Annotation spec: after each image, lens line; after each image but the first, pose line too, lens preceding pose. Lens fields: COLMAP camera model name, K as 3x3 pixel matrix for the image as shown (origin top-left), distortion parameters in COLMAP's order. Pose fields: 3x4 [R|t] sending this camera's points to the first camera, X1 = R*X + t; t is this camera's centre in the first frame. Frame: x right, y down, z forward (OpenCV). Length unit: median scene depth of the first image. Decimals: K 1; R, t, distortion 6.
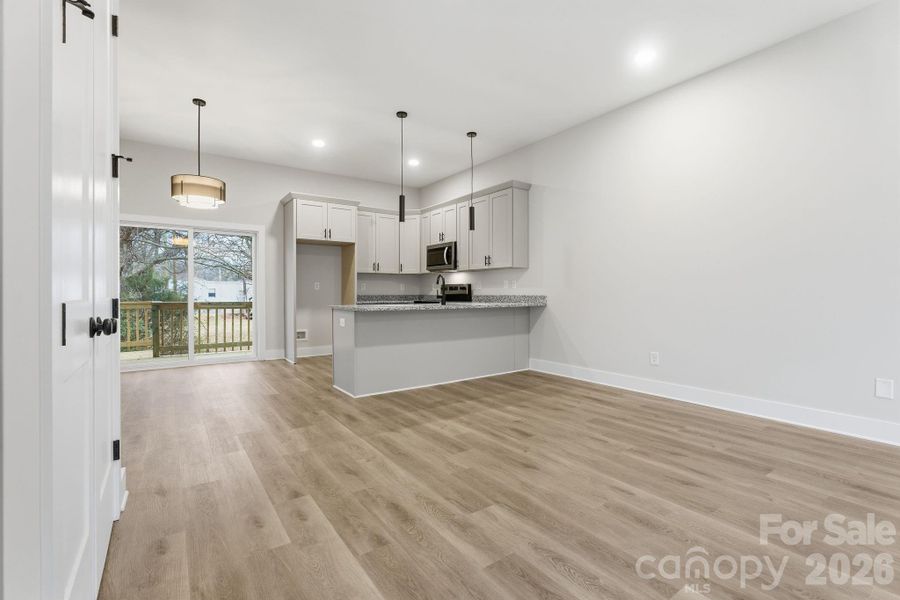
lens RADIAL K [[409.3, 0, 446.4], [0, 409.3, 296.3], [0, 0, 1]] dist [-0.006101, 0.000038]
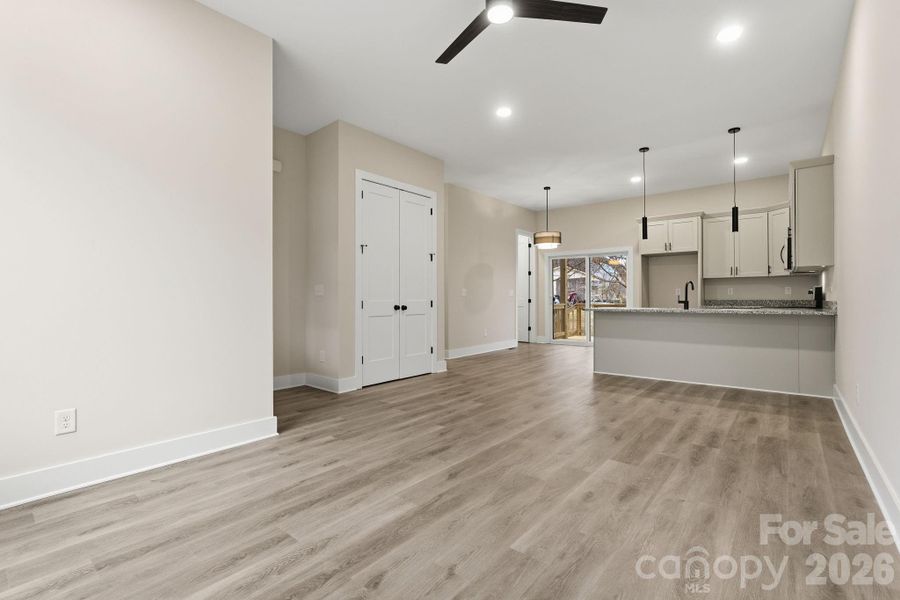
lens RADIAL K [[409.3, 0, 449.3], [0, 409.3, 300.0], [0, 0, 1]] dist [-0.006101, 0.000038]
pose [[0.258220, 0.007099, -0.966060, 1.469054], [-0.005863, 0.999966, 0.005781, -0.010536], [0.966068, 0.004172, 0.258253, 0.220663]]
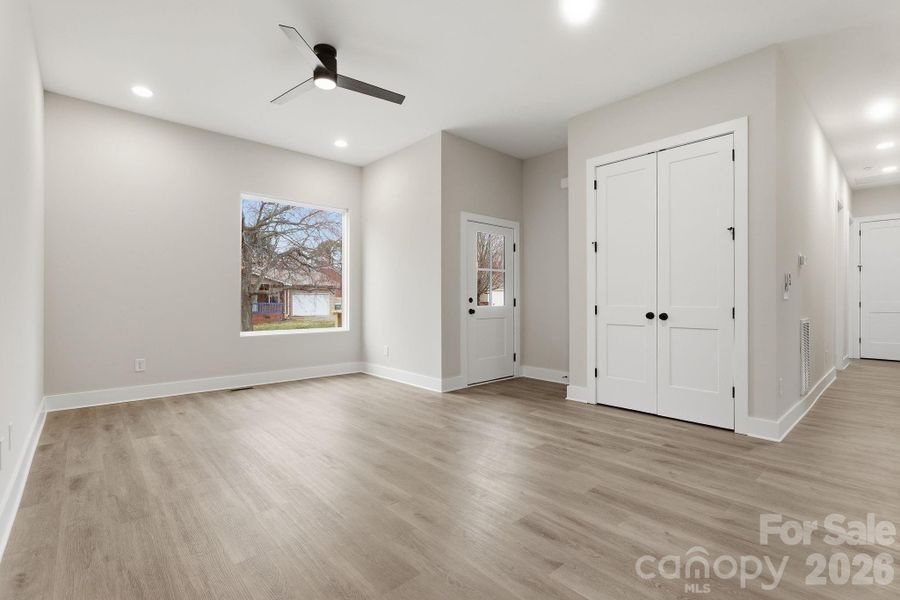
lens RADIAL K [[409.3, 0, 446.4], [0, 409.3, 297.0], [0, 0, 1]] dist [-0.006101, 0.000038]
pose [[-0.993367, 0.001386, -0.114975, 0.431302], [0.000570, 0.999974, 0.007131, -0.036083], [0.114982, 0.007018, -0.993343, 1.754895]]
